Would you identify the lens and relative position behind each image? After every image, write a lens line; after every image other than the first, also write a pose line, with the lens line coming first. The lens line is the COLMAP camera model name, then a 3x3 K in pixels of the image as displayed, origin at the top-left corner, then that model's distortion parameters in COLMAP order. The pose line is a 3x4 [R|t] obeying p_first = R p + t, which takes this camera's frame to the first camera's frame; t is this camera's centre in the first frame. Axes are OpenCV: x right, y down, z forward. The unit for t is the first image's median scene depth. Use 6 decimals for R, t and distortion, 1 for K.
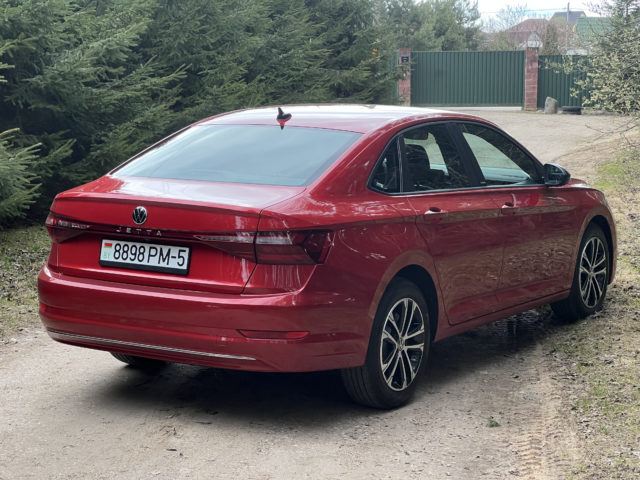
lens RADIAL K [[1452.0, 0, 322.4], [0, 1452.0, 241.2], [0, 0, 1]] dist [0.022803, 0.000000]
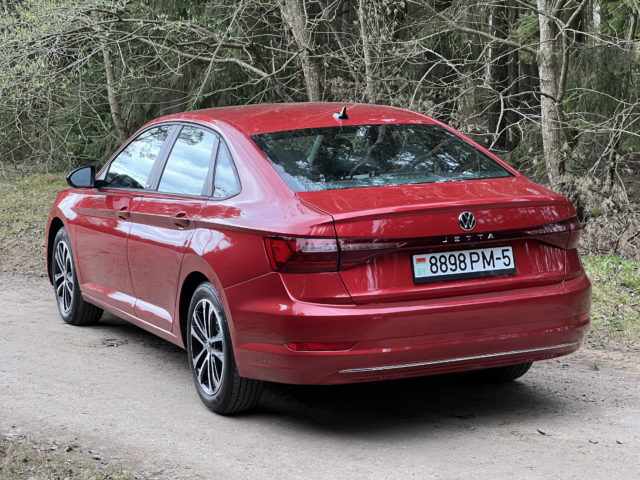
lens RADIAL K [[1452.0, 0, 320.6], [0, 1452.0, 239.3], [0, 0, 1]] dist [0.022803, 0.000000]
pose [[0.547044, -0.133105, 0.826454, -0.953166], [0.136992, 0.988202, 0.068478, -0.083105], [-0.825818, 0.075757, 0.558825, 0.546161]]
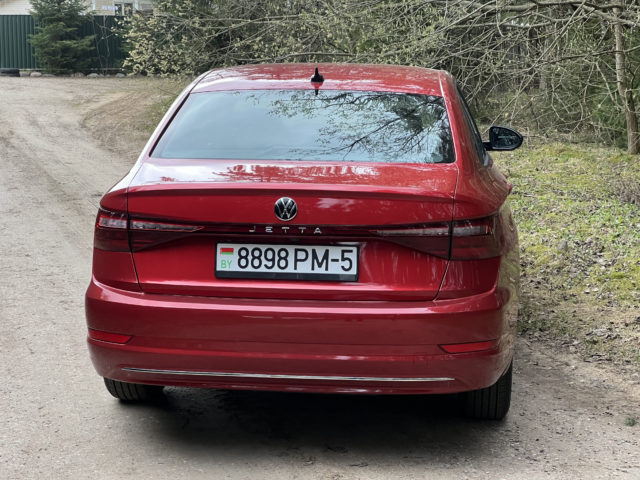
lens RADIAL K [[1452.0, 0, 320.0], [0, 1452.0, 239.3], [0, 0, 1]] dist [0.022803, 0.000000]
pose [[0.896780, -0.067148, 0.437351, -0.443113], [0.056337, 0.997701, 0.037664, -0.029530], [-0.438875, -0.009137, 0.898502, 0.298082]]
